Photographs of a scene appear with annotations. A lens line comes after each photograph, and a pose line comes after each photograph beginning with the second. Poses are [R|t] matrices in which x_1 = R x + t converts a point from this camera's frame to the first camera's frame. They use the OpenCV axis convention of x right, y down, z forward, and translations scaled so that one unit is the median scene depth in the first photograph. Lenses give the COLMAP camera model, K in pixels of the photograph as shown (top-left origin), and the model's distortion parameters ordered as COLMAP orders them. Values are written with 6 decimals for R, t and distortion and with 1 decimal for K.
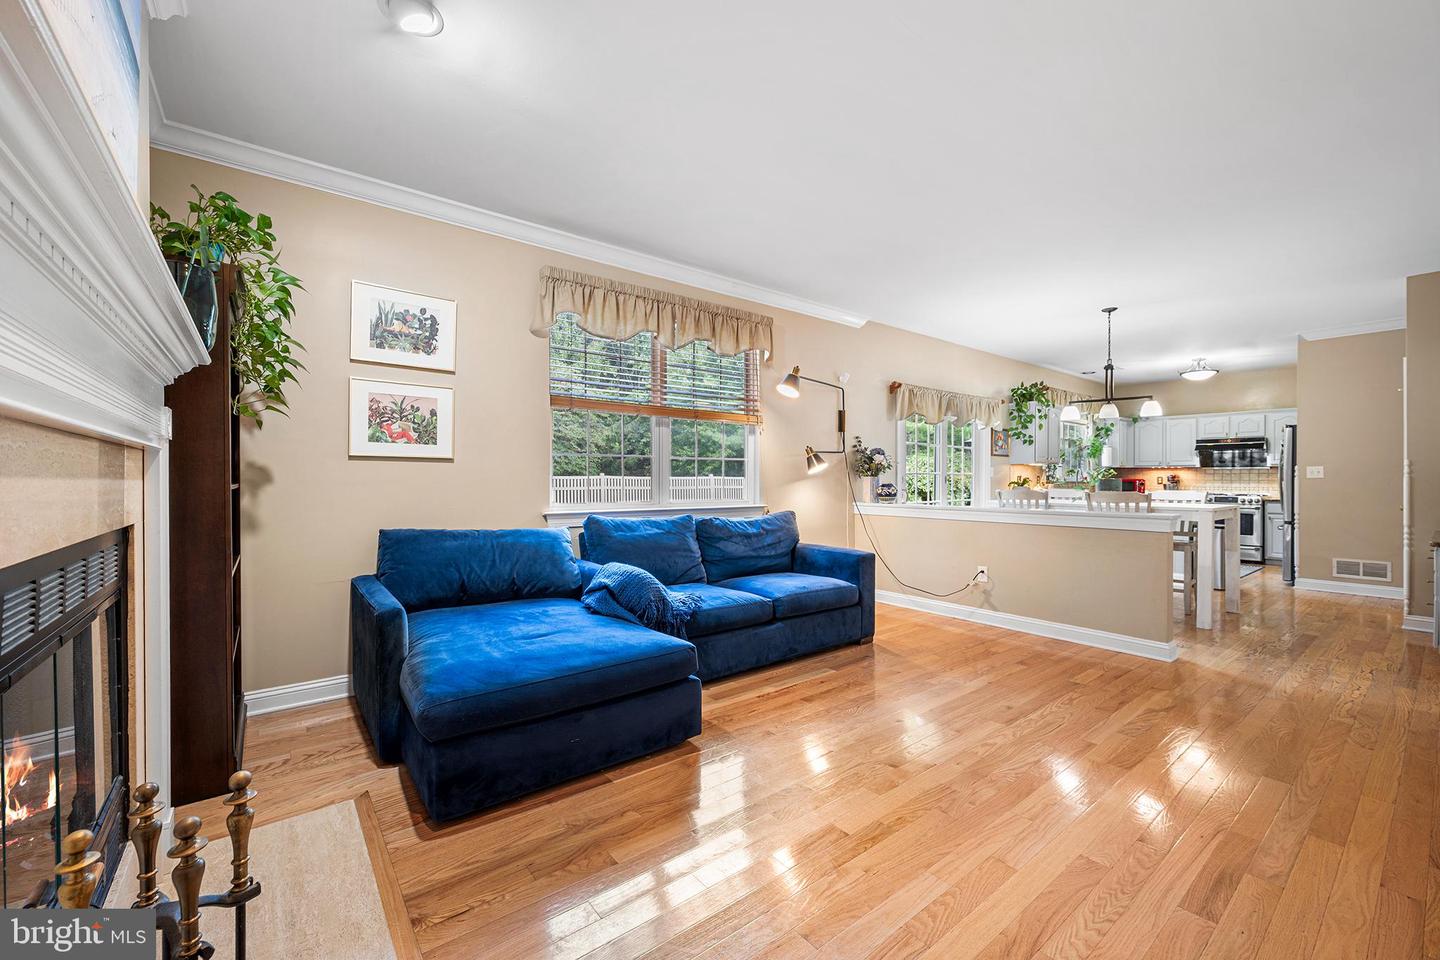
lens RADIAL K [[579.0, 0, 720.0], [0, 579.0, 480.0], [0, 0, 1]] dist [-0.000289, -0.000233]
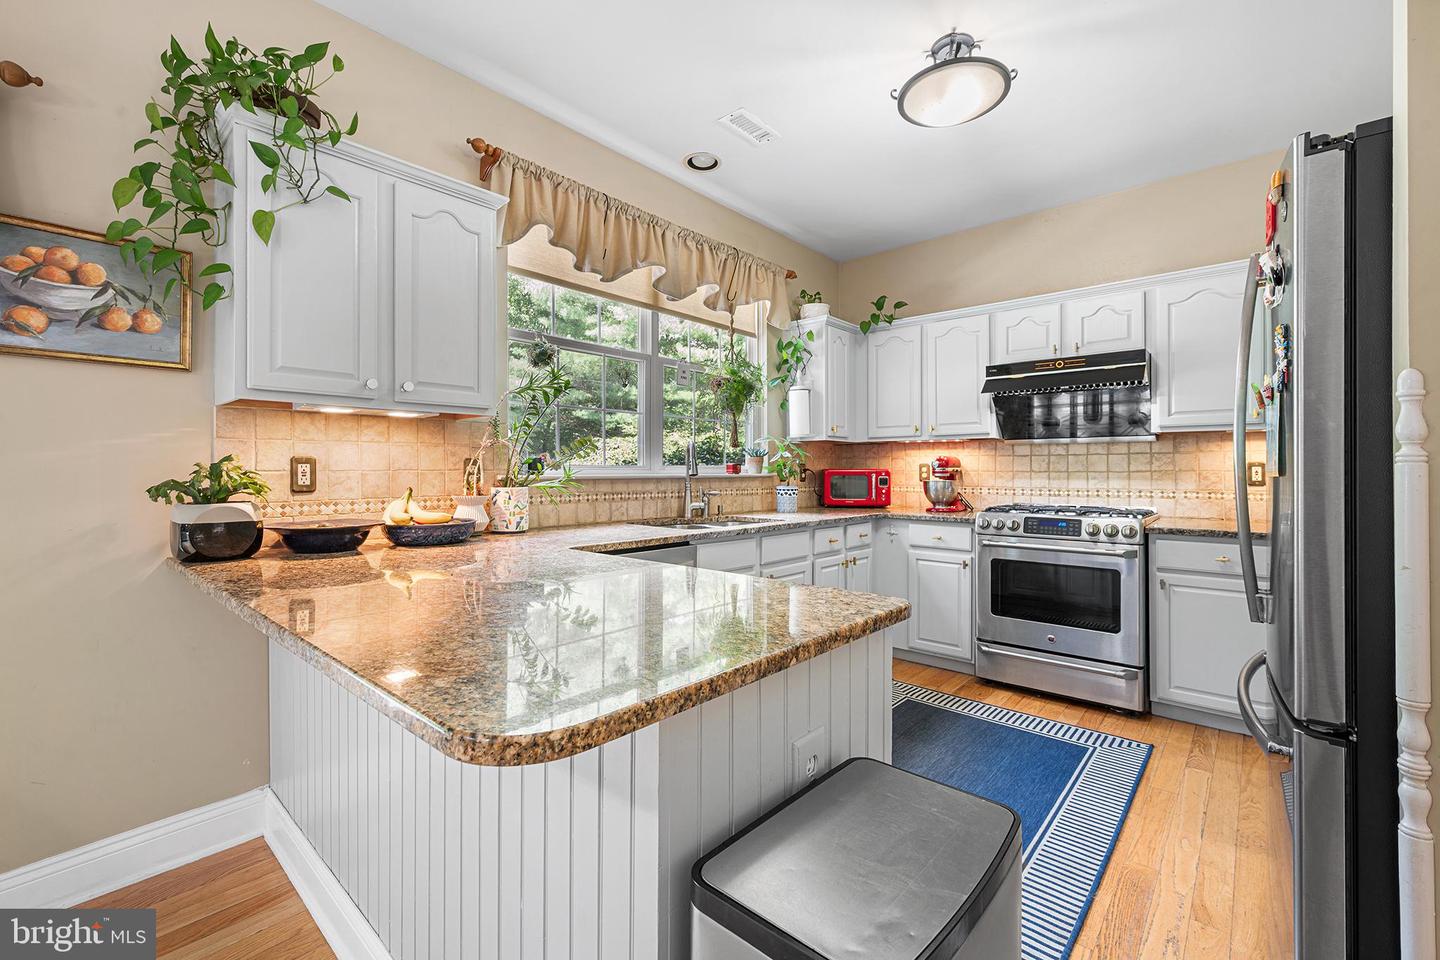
lens RADIAL K [[608.5, 0, 713.4], [0, 608.5, 469.4], [0, 0, 1]] dist [0.000369, 0.000007]
pose [[0.985346, -0.001932, 0.170555, 0.922975], [0.002772, 0.999985, -0.004689, 0.000666], [-0.170543, 0.005093, 0.985337, 1.015744]]
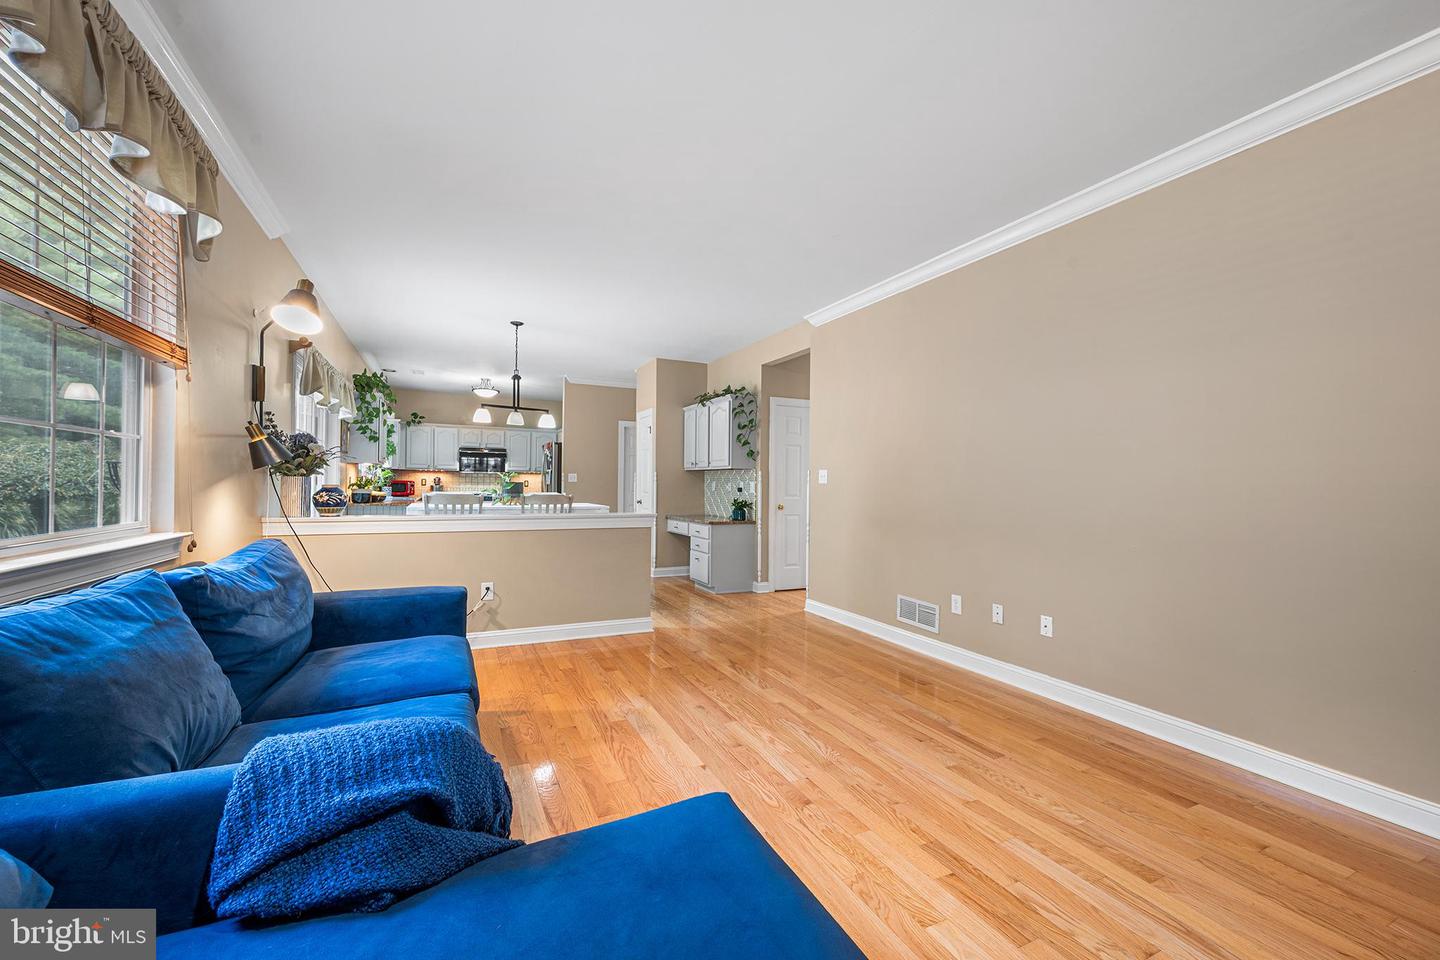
lens RADIAL K [[567.4, 0, 715.4], [0, 567.4, 478.0], [0, 0, 1]] dist [0.000827, 0.000063]
pose [[0.223131, 0.012953, 0.974702, -0.261016], [-0.010000, 0.999890, -0.010999, -0.001705], [-0.974737, -0.007293, 0.223236, 0.406698]]
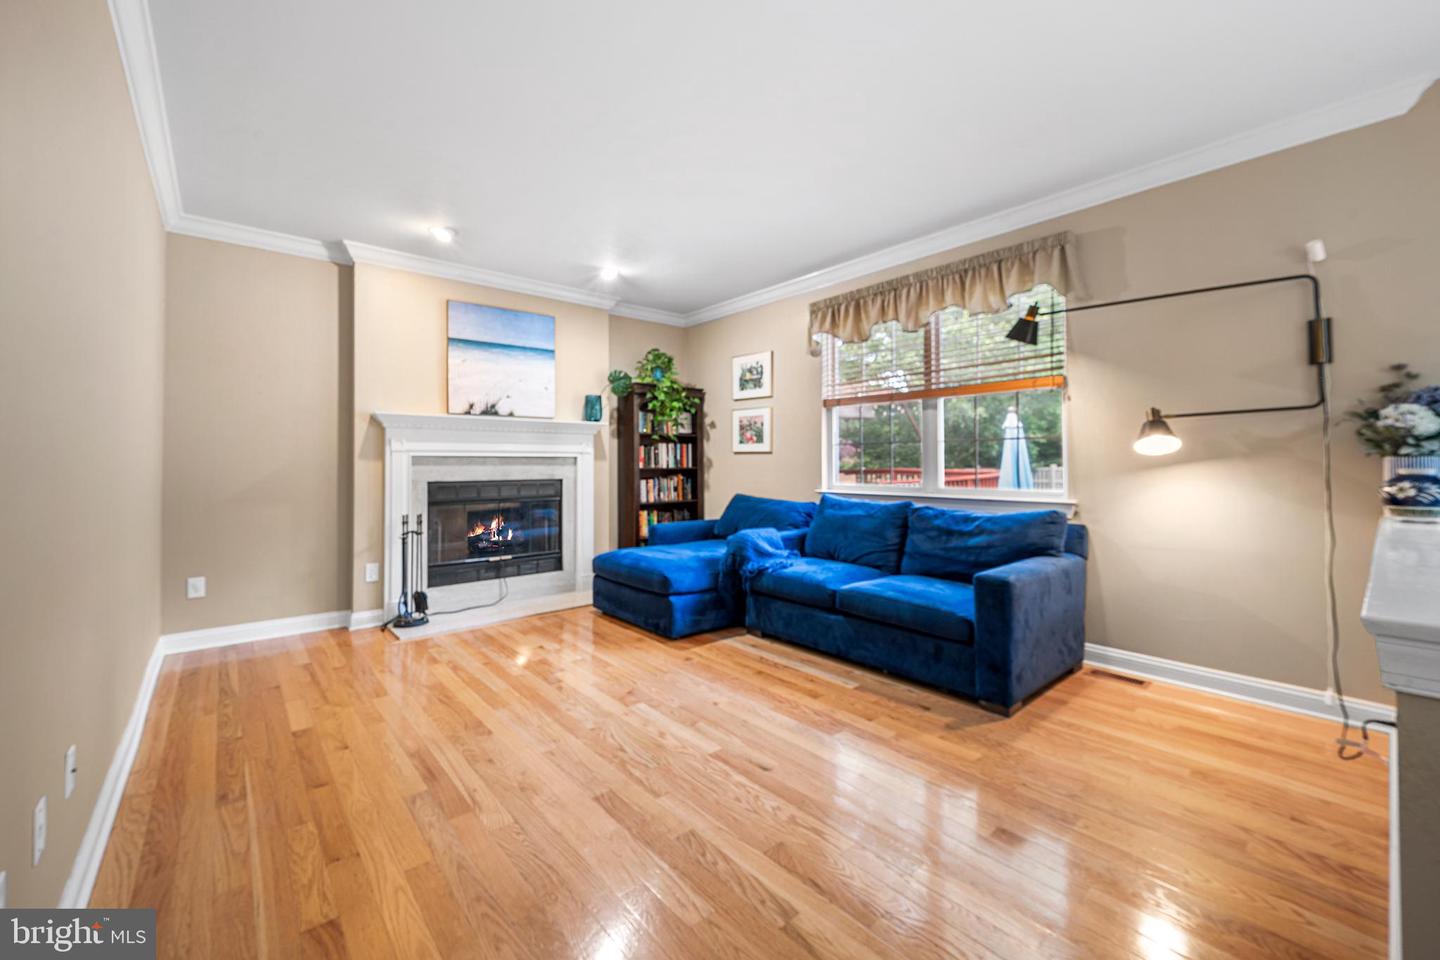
lens RADIAL K [[584.7, 0, 713.9], [0, 584.7, 456.7], [0, 0, 1]] dist [0.001146, 0.000093]
pose [[0.030355, -0.017273, -0.999390, 0.679095], [-0.002200, 0.999847, -0.017348, 0.002676], [0.999537, 0.002726, 0.030313, 0.491392]]
